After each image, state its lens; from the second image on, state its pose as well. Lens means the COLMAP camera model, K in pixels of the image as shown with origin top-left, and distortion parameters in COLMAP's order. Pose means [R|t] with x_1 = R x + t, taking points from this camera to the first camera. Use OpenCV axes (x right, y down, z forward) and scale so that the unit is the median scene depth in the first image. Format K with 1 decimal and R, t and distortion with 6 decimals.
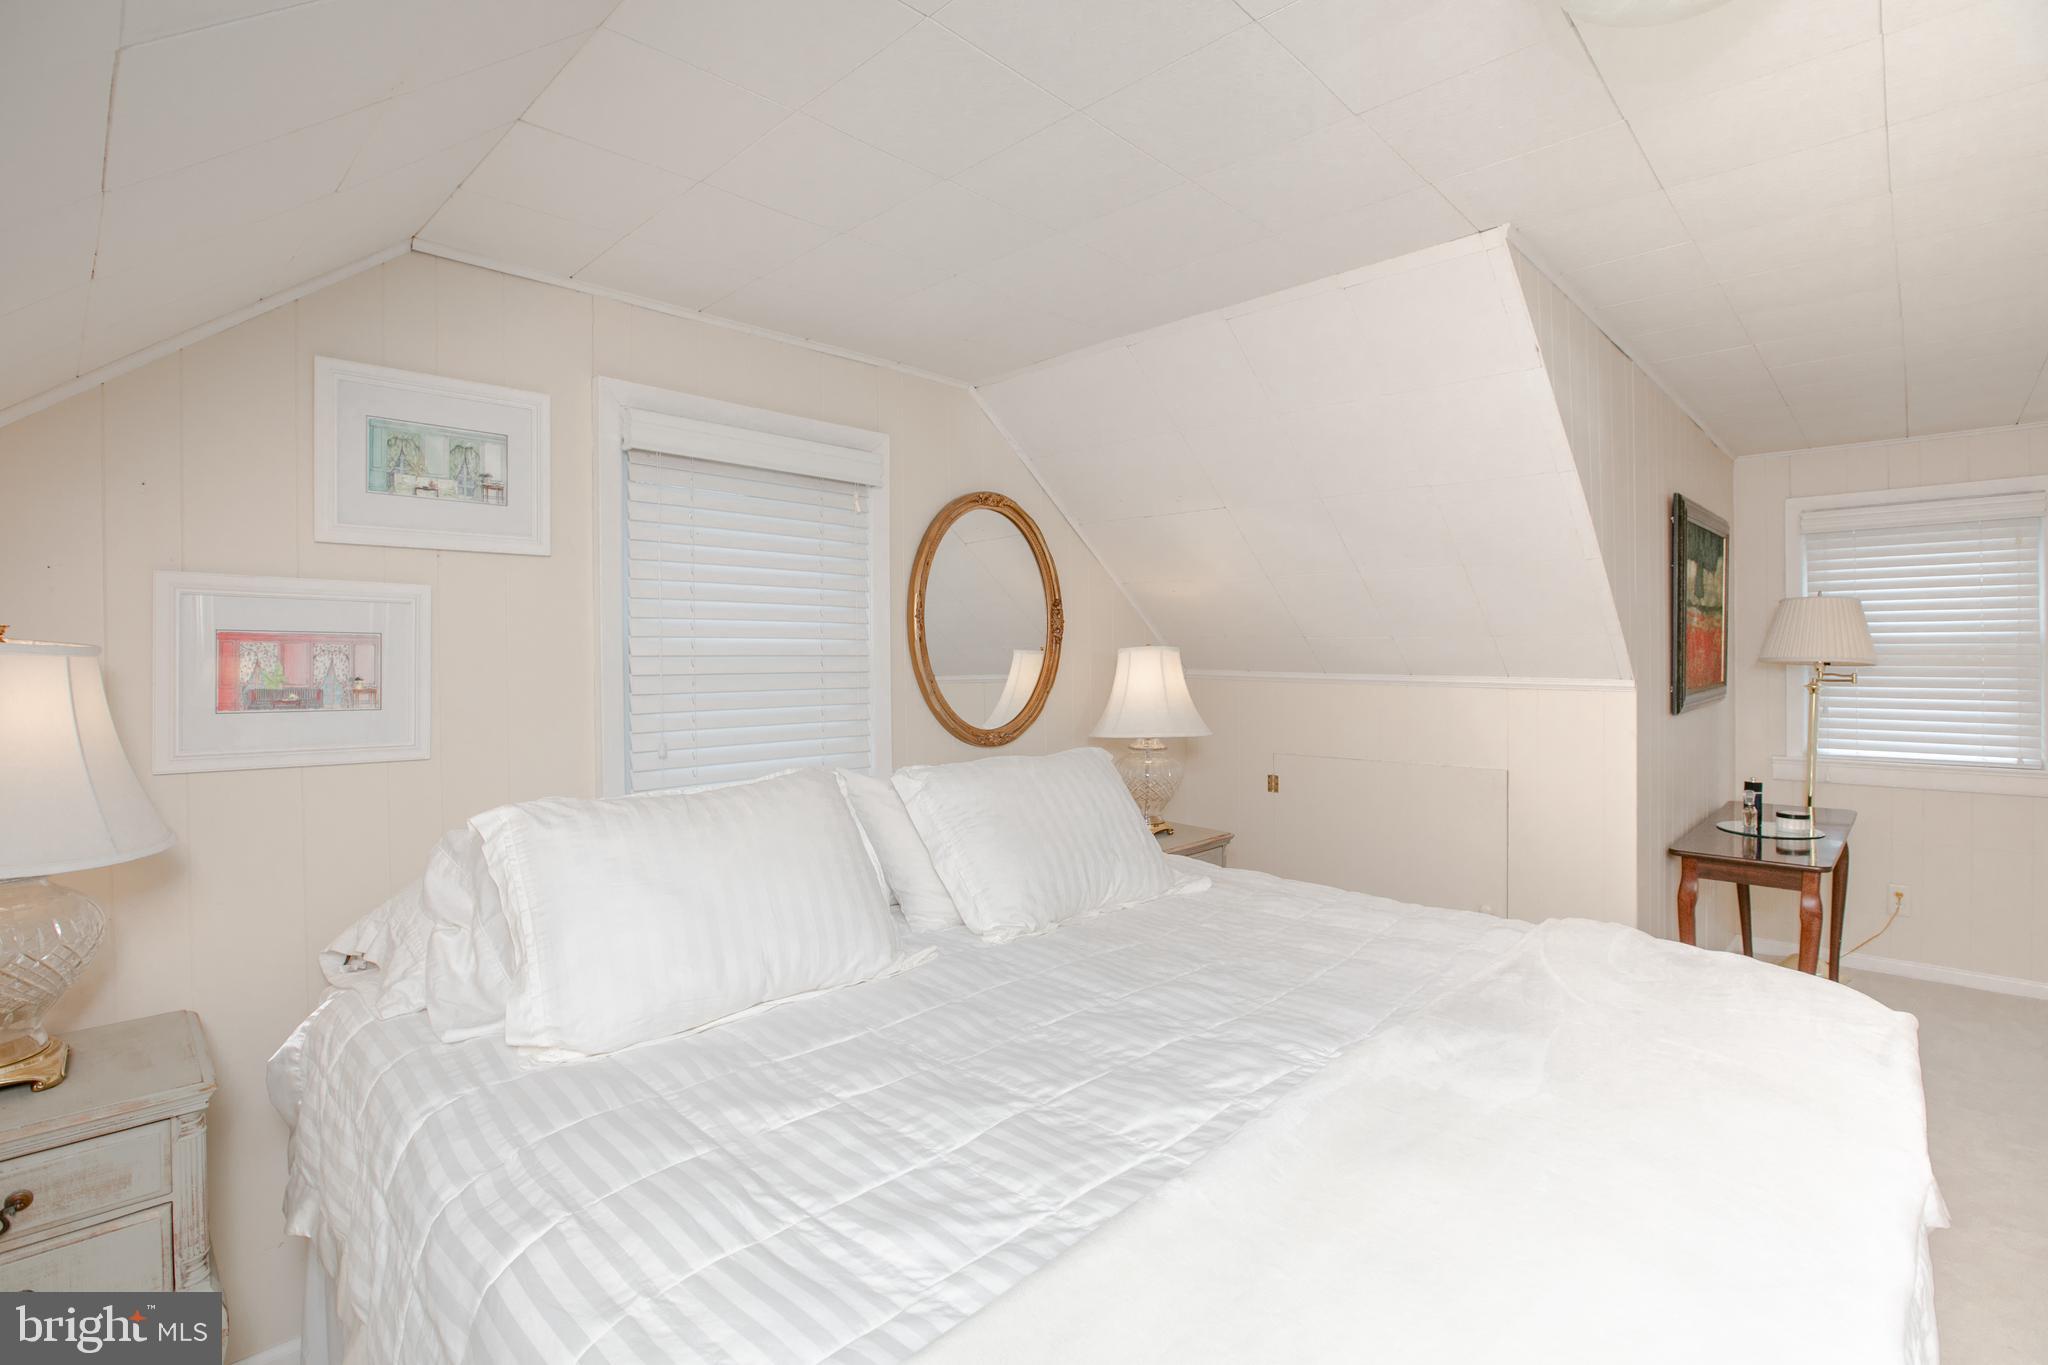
lens RADIAL K [[958.6, 0, 1024.8], [0, 958.6, 672.2], [0, 0, 1]] dist [-0.001371, -0.000081]
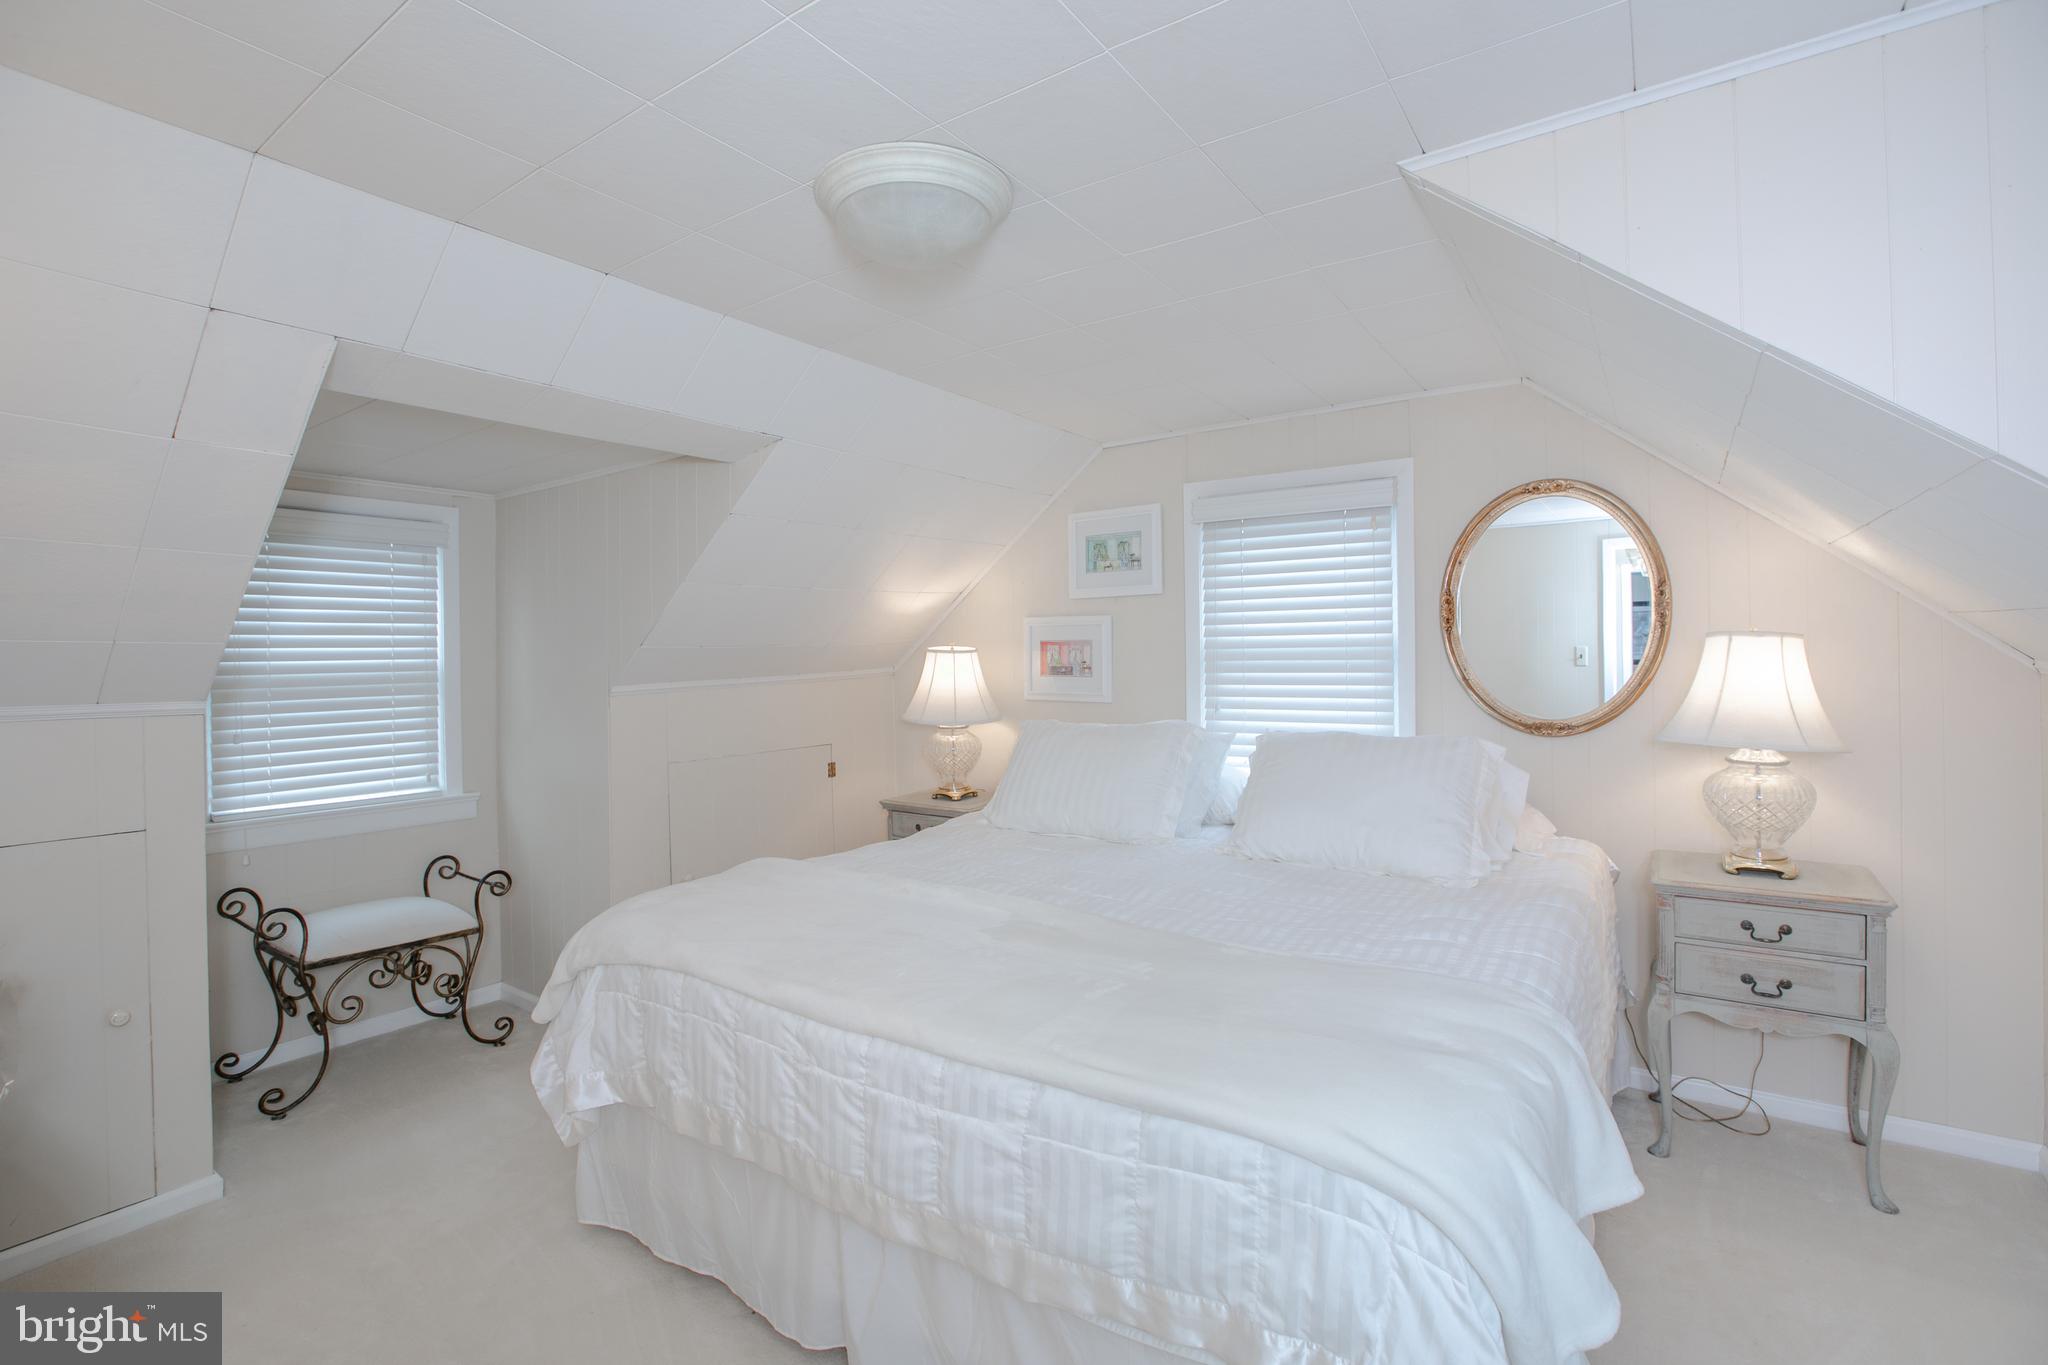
lens RADIAL K [[958.6, 0, 1025.1], [0, 958.6, 673.2], [0, 0, 1]] dist [-0.001371, -0.000081]
pose [[0.189670, 0.009718, -0.981800, 1.333793], [-0.012619, 0.999893, 0.007459, 0.017575], [0.981767, 0.010974, 0.189773, 0.465614]]
